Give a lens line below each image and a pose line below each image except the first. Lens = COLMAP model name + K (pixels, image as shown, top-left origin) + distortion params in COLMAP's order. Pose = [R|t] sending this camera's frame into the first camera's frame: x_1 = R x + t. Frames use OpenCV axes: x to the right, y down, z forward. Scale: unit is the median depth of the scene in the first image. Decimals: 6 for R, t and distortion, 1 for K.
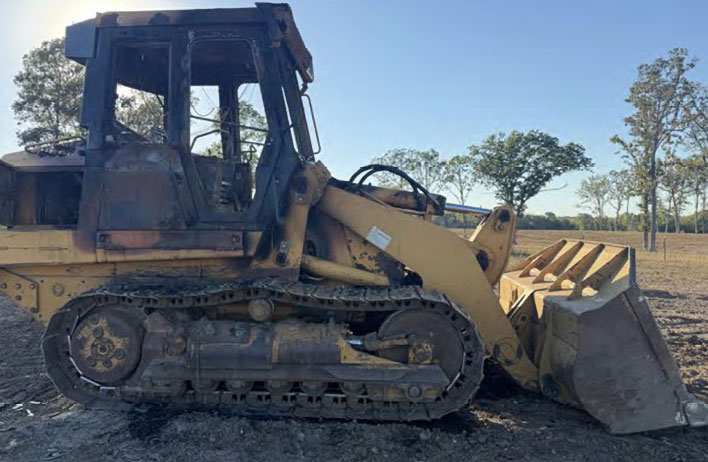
lens RADIAL K [[526.2, 0, 354.0], [0, 526.2, 231.0], [0, 0, 1]] dist [0.004128, -0.006212]
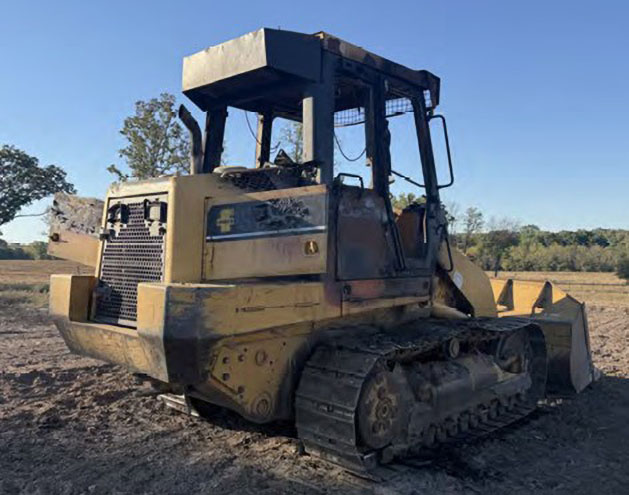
lens RADIAL K [[551.3, 0, 314.5], [0, 551.3, 247.5], [0, 0, 1]] dist [0.094602, -0.005716]
pose [[0.649231, 0.012180, 0.760494, -0.941310], [0.005158, 0.999778, -0.020416, -0.030226], [-0.760574, 0.017178, 0.649024, 0.326765]]
